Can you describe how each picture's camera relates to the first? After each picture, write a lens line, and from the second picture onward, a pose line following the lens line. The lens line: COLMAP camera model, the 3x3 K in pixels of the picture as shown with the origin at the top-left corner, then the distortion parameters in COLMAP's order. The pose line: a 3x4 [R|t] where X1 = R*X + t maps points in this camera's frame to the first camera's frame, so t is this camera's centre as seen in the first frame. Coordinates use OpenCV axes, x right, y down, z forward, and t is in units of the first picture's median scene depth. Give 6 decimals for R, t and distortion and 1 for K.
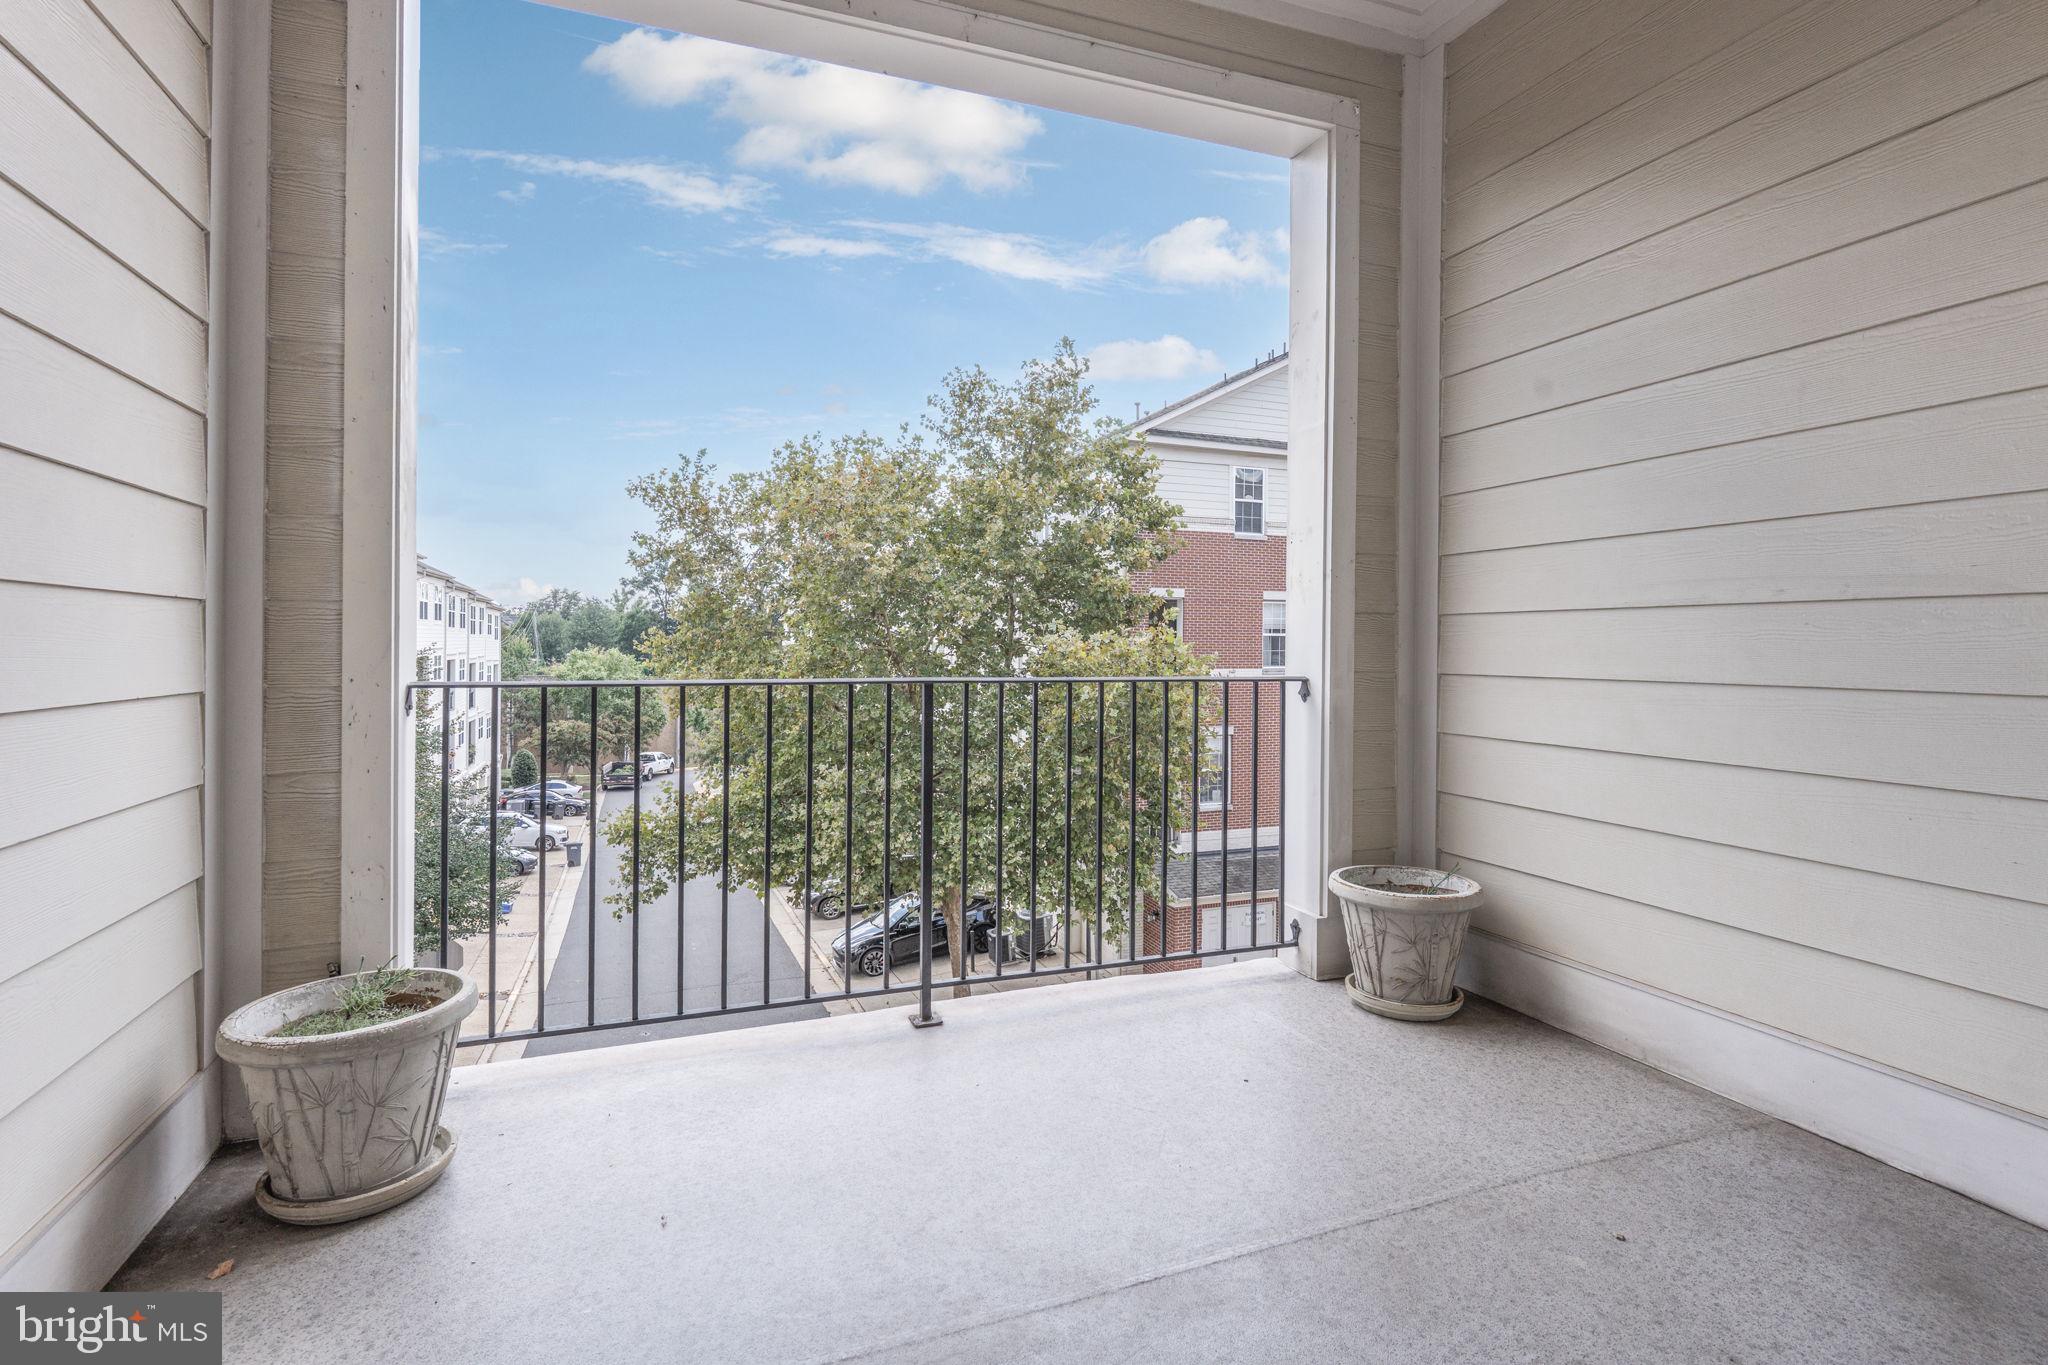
lens RADIAL K [[983.7, 0, 1025.8], [0, 983.7, 638.9], [0, 0, 1]] dist [-0.000580, 0.000252]
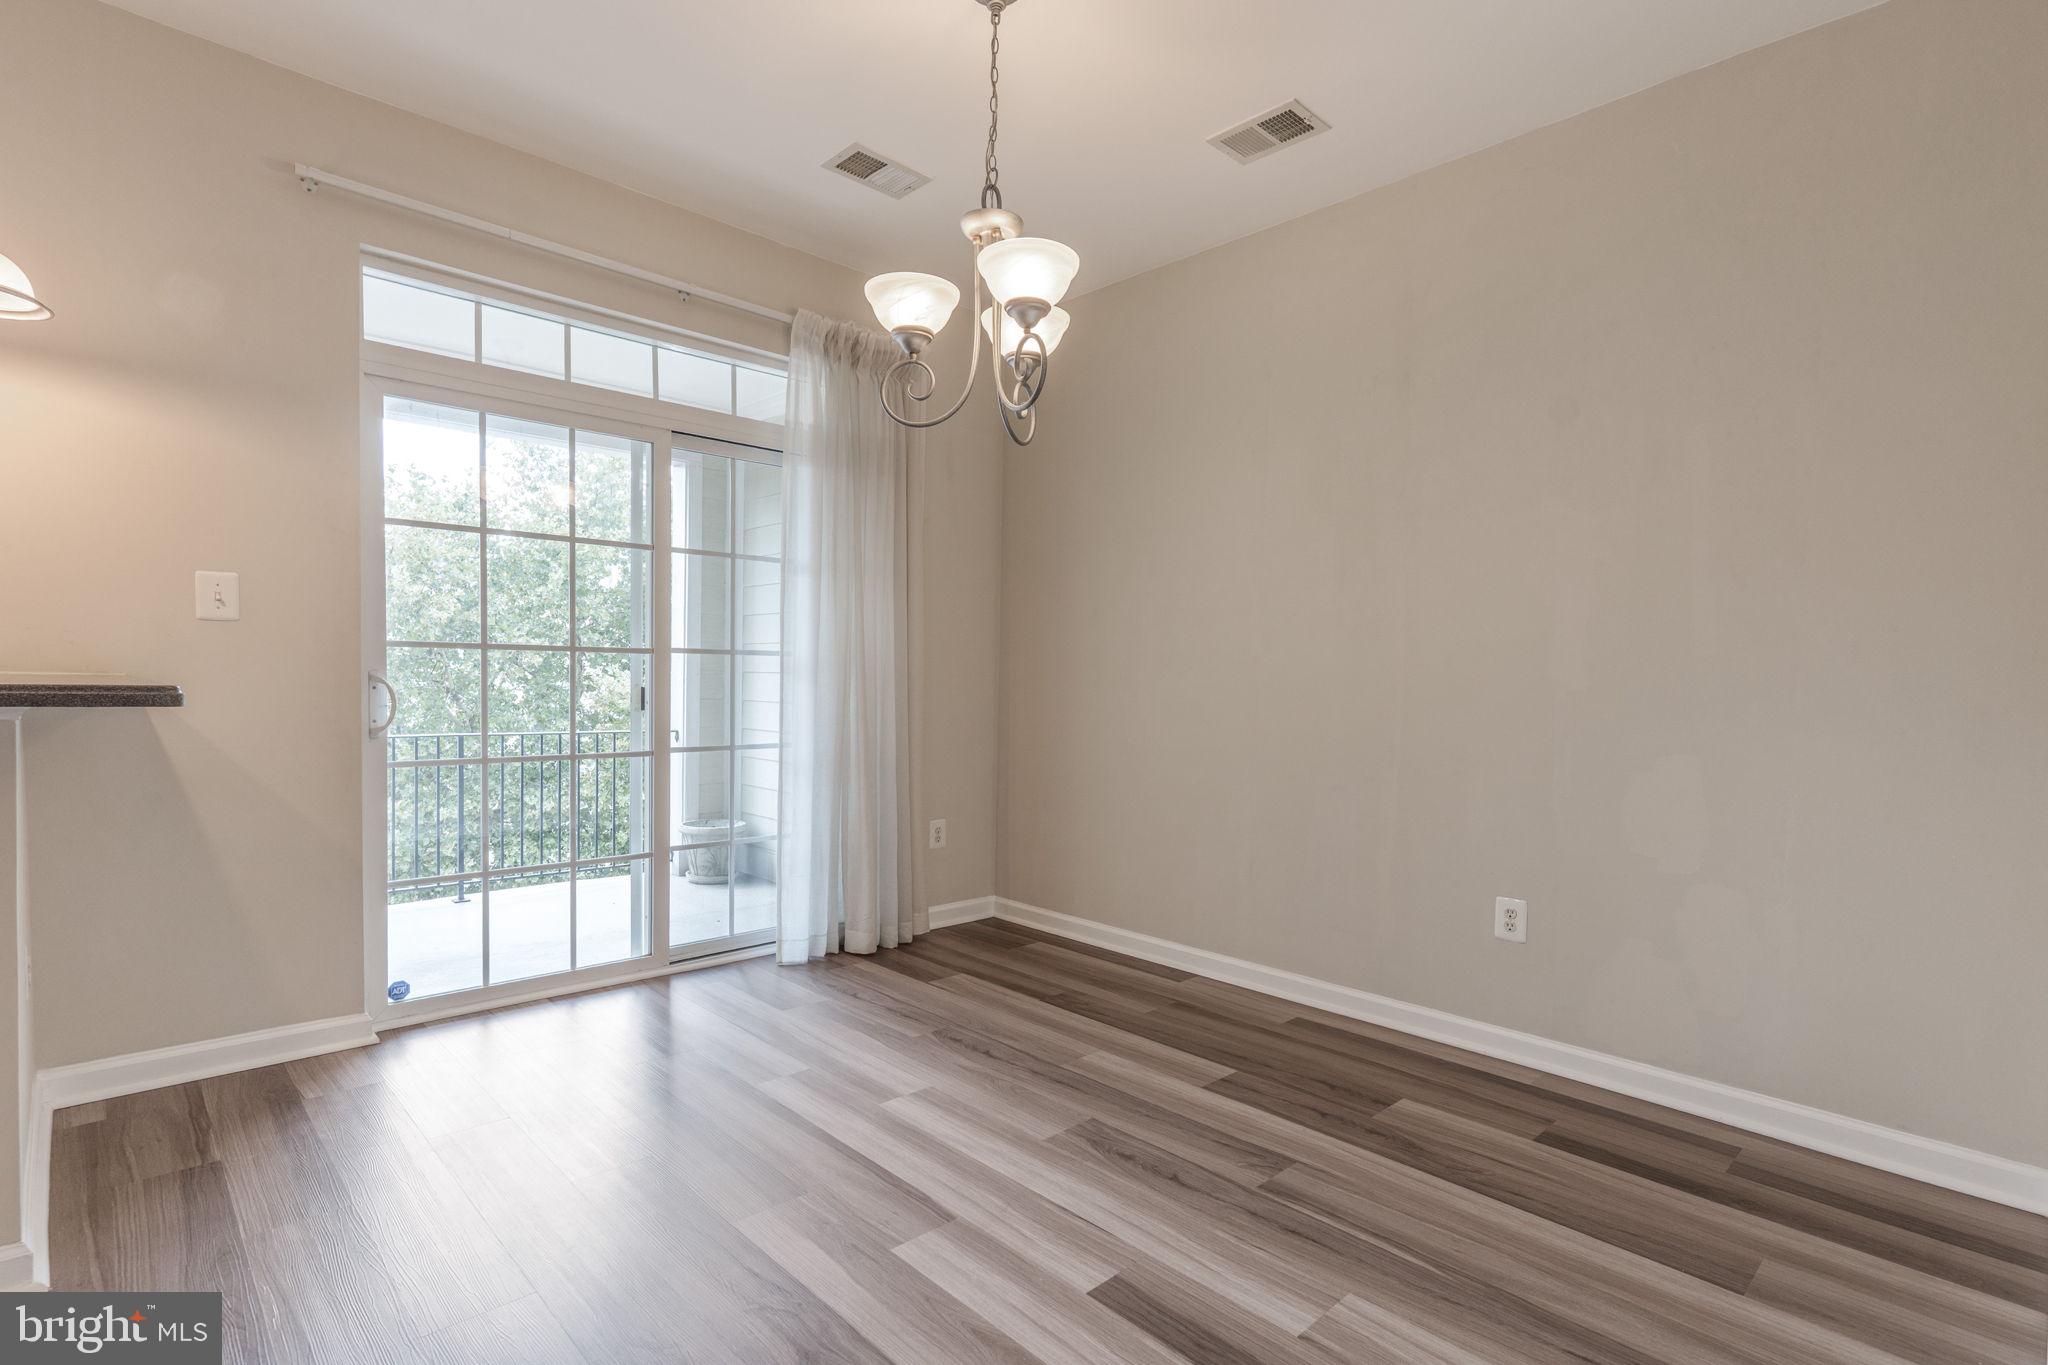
lens RADIAL K [[990.1, 0, 1027.2], [0, 990.1, 719.1], [0, 0, 1]] dist [0.000654, 0.000424]
pose [[0.926263, -0.005809, 0.376832, 0.027531], [-0.014584, 0.998580, 0.051240, -0.014175], [-0.376595, -0.052958, 0.924863, -0.170449]]
